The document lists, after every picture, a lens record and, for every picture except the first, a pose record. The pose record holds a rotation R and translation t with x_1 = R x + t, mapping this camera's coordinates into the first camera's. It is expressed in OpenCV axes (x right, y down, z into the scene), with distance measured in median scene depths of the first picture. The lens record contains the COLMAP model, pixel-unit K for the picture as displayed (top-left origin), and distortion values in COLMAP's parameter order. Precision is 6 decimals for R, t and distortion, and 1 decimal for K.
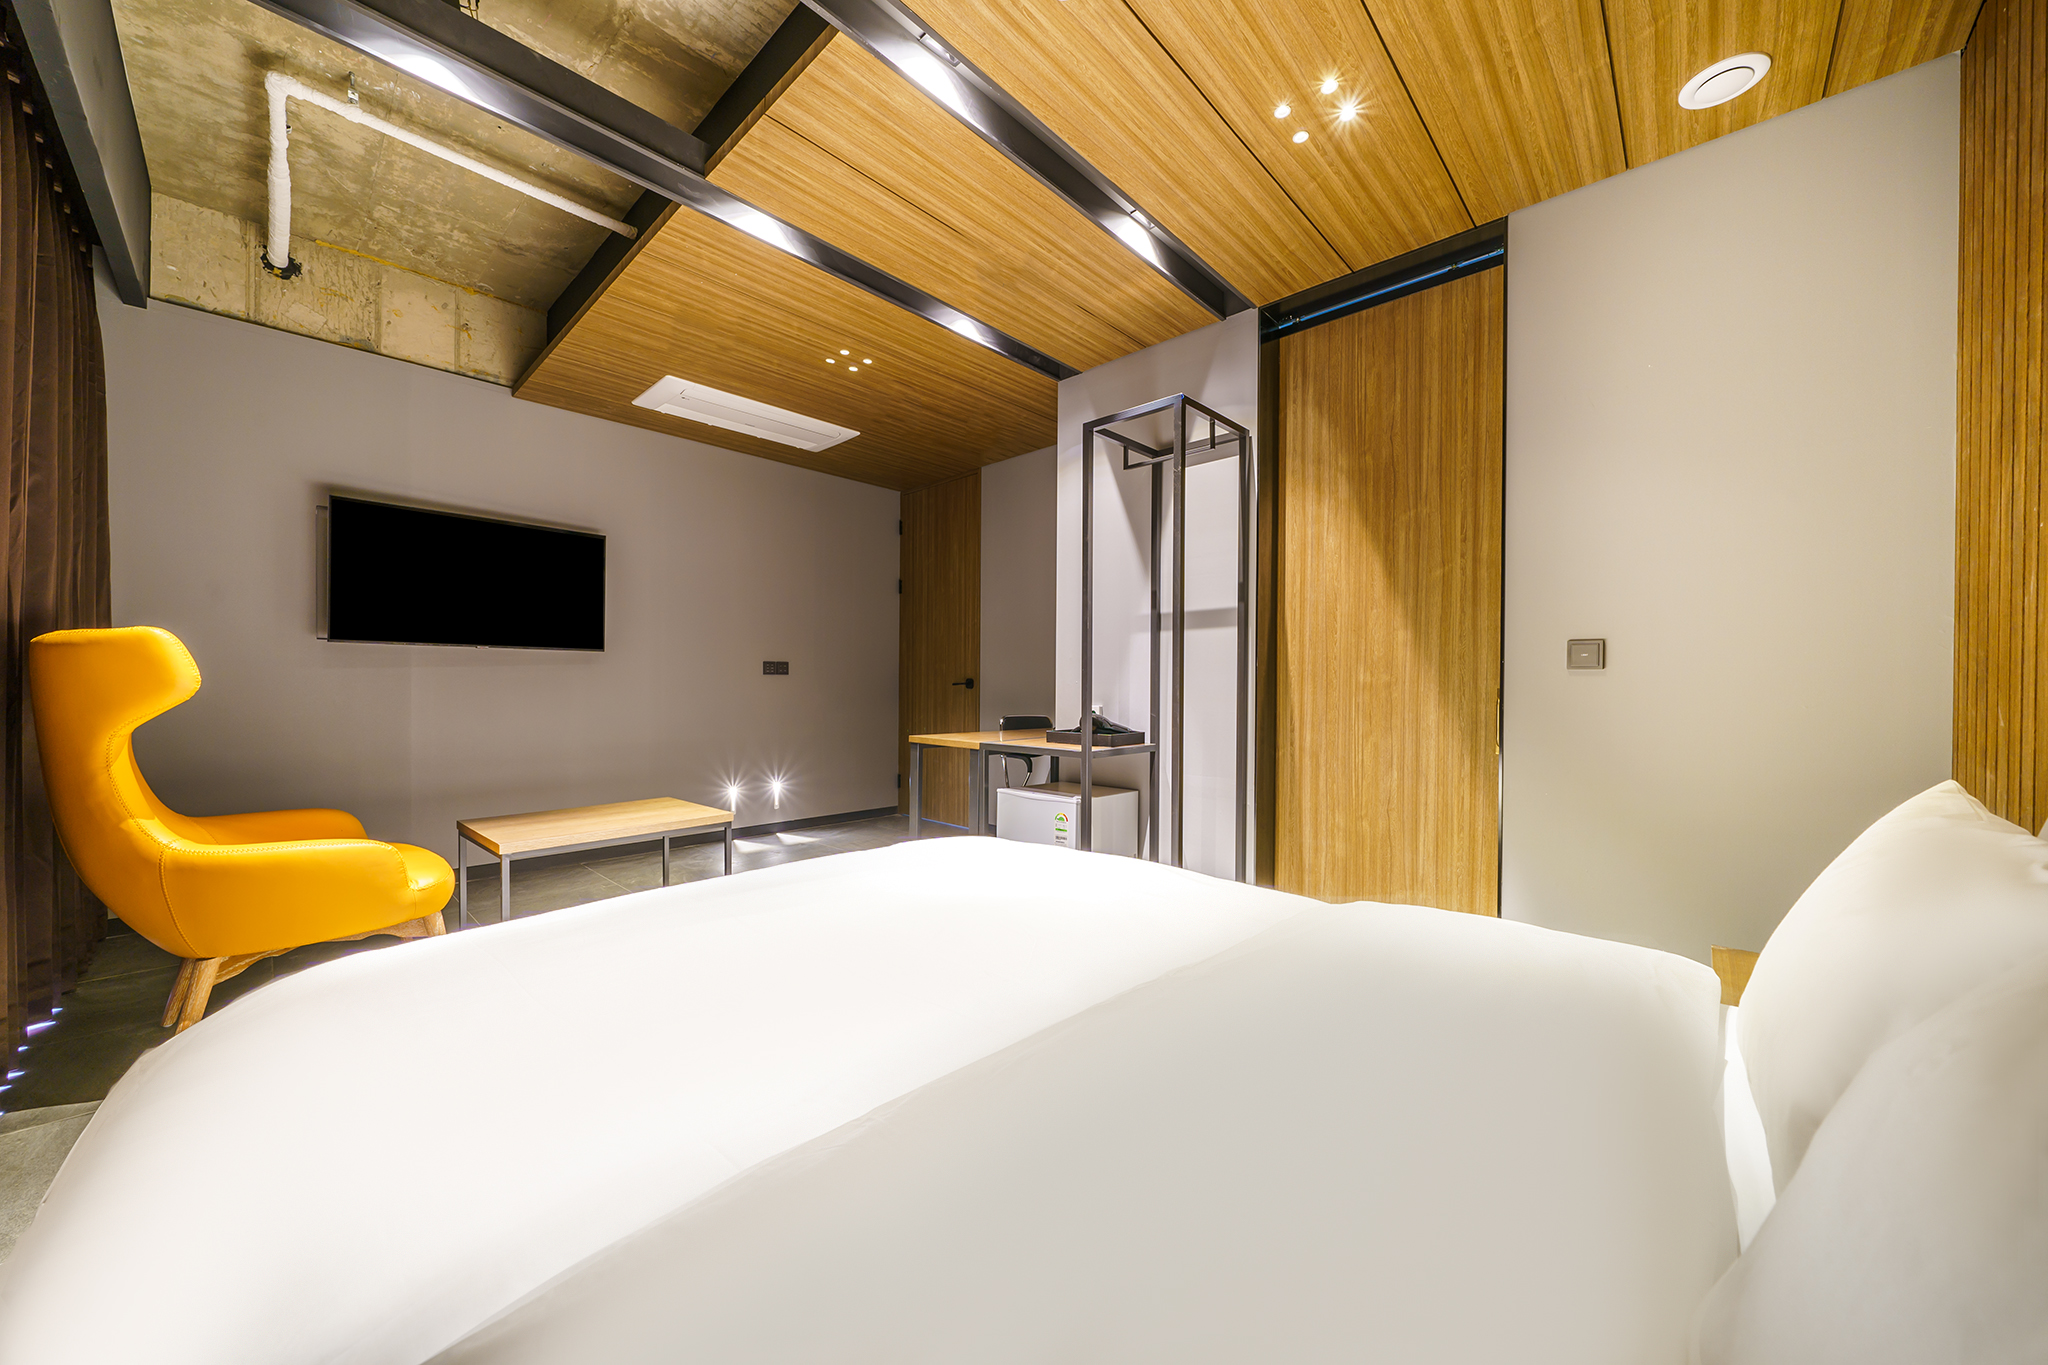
lens RADIAL K [[726.3, 0, 1024.0], [0, 726.3, 682.5], [0, 0, 1]] dist [-0.000896, -0.000036]
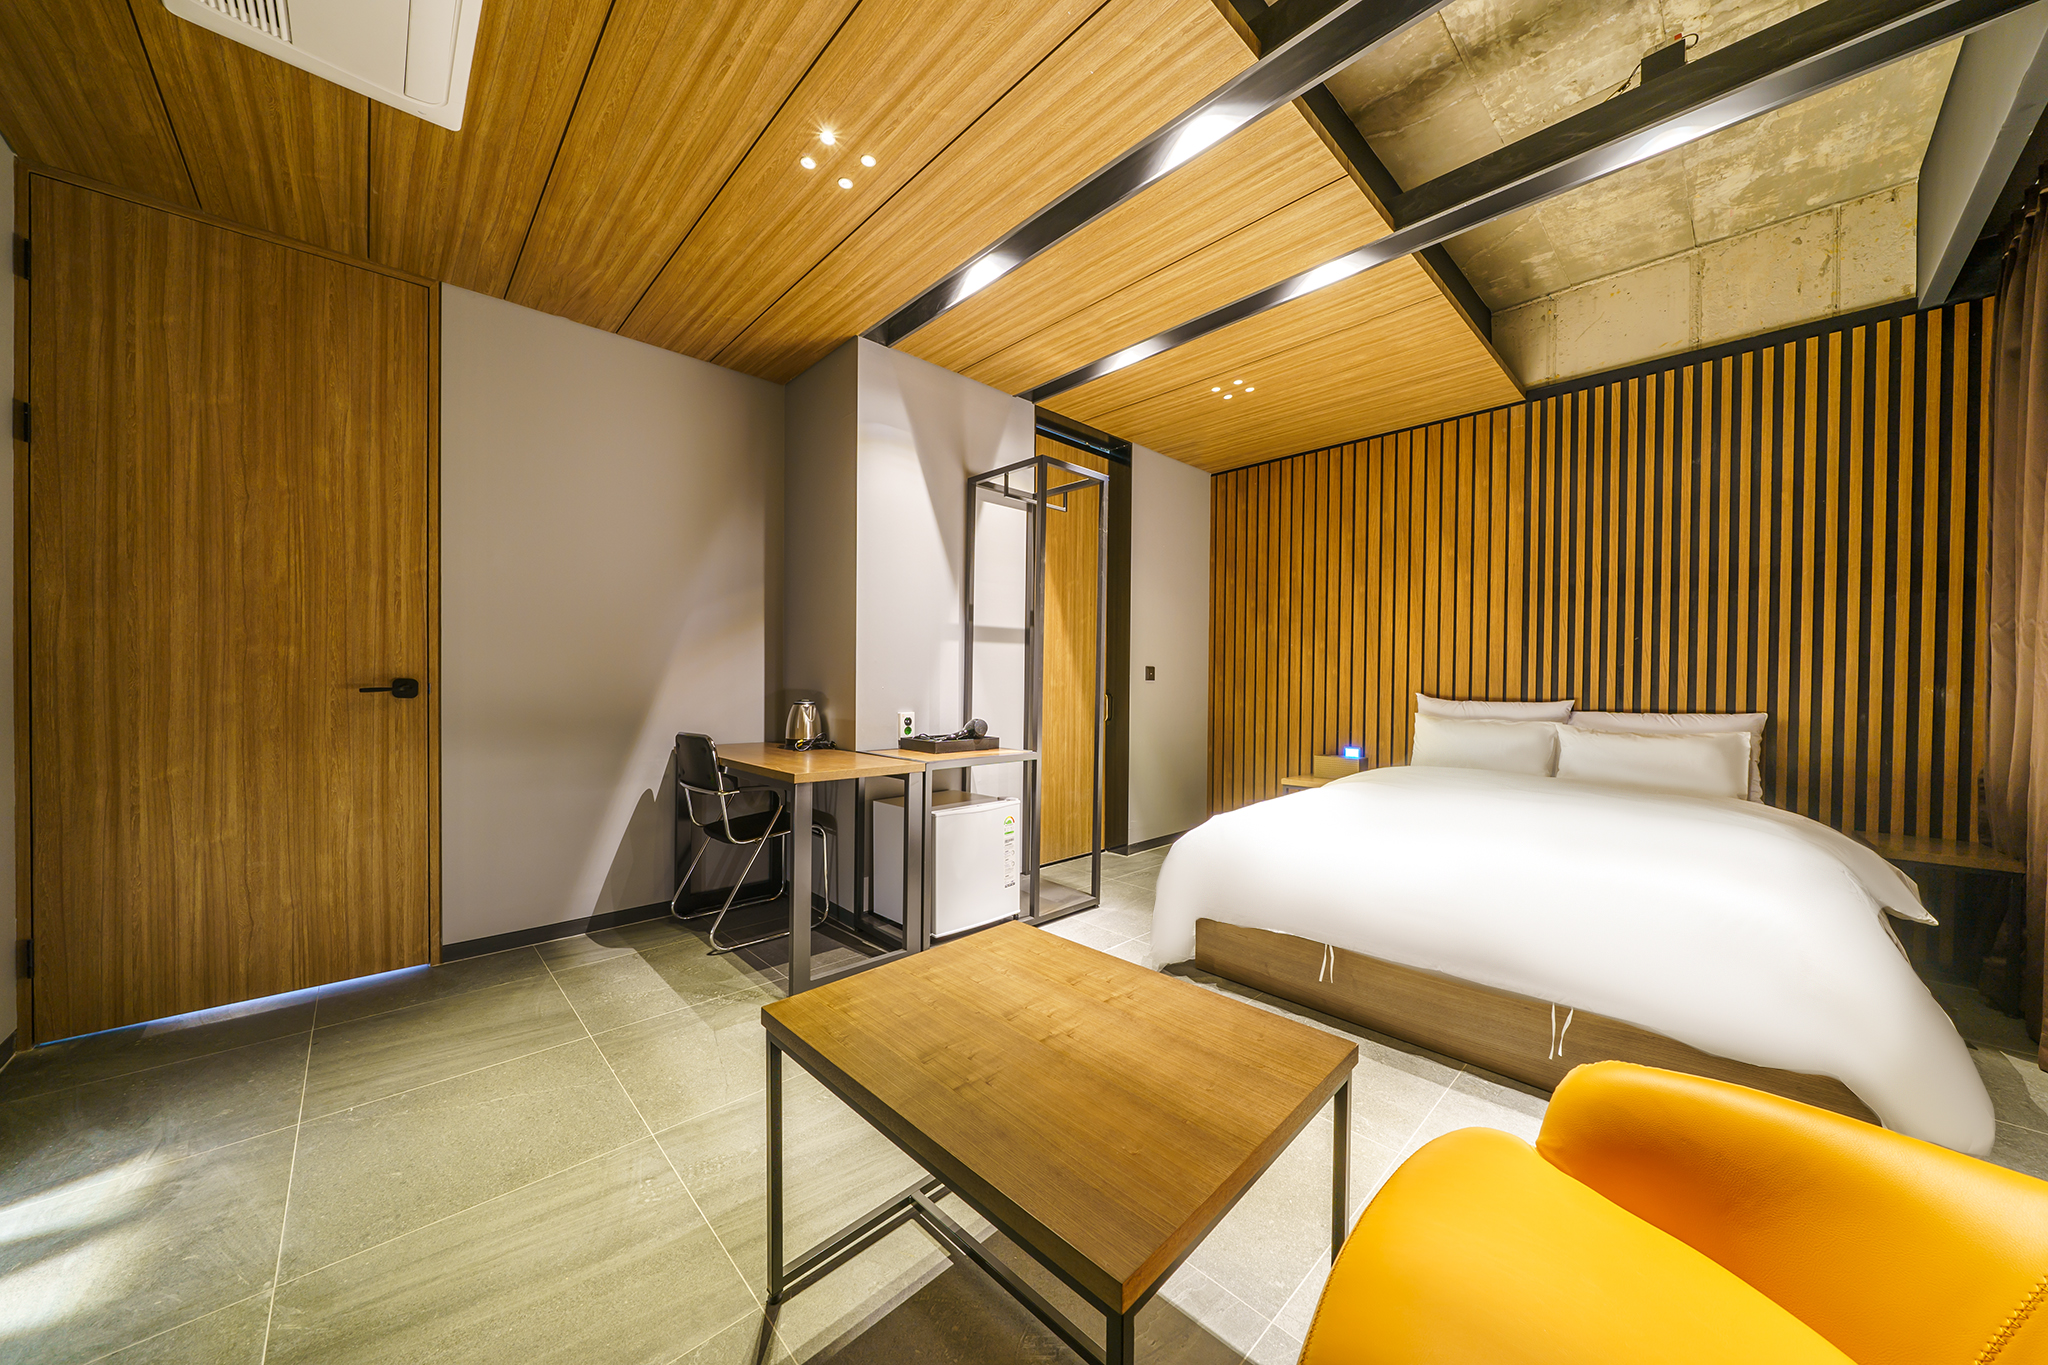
lens RADIAL K [[693.2, 0, 1020.3], [0, 693.2, 690.1], [0, 0, 1]] dist [-0.012054, -0.000099]
pose [[0.055113, -0.022276, 0.998232, -0.879990], [-0.012539, 0.999657, 0.023000, -0.022530], [-0.998401, -0.013784, 0.054815, 0.881122]]
